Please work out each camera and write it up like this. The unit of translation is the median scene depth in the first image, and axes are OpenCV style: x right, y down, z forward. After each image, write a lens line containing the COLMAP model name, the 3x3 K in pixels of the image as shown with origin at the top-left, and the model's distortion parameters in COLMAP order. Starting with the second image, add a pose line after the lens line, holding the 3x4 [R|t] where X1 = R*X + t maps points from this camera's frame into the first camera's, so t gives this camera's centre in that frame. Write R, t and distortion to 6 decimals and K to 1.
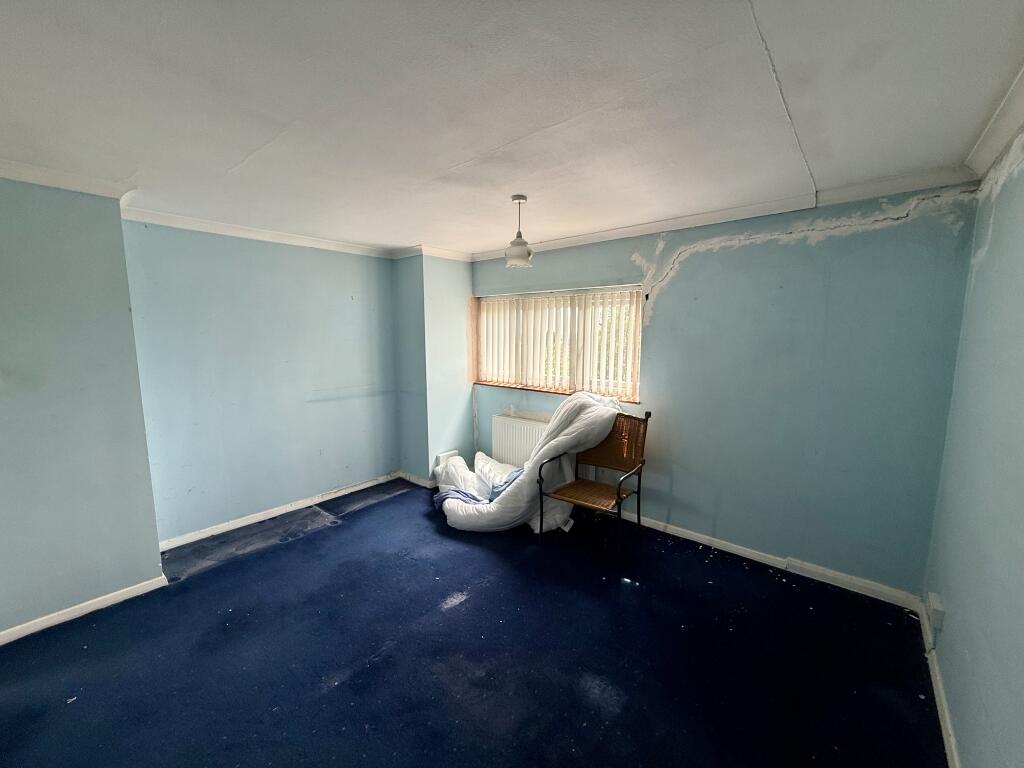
lens RADIAL K [[406.8, 0, 508.2], [0, 406.8, 387.4], [0, 0, 1]] dist [0.000291, 0.000432]
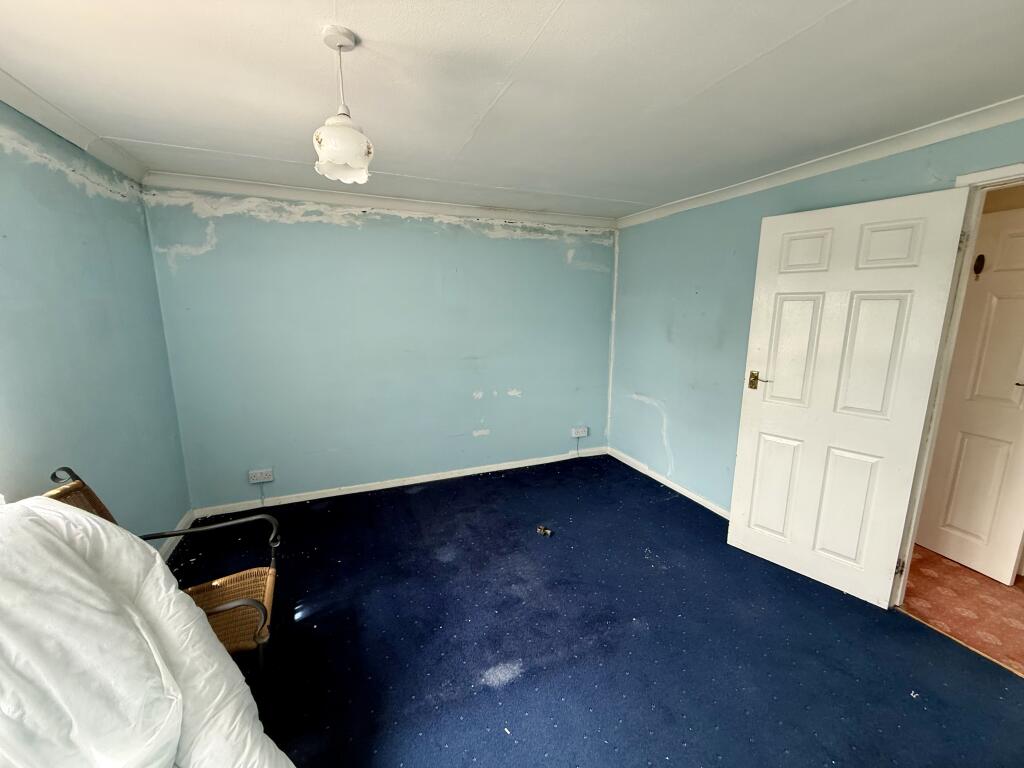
lens RADIAL K [[406.8, 0, 511.6], [0, 406.8, 382.4], [0, 0, 1]] dist [0.000291, 0.000432]
pose [[-0.891340, -0.093922, 0.443498, -0.534652], [0.054304, 0.949137, 0.310145, -0.257096], [-0.450070, 0.300528, -0.840904, 1.822360]]
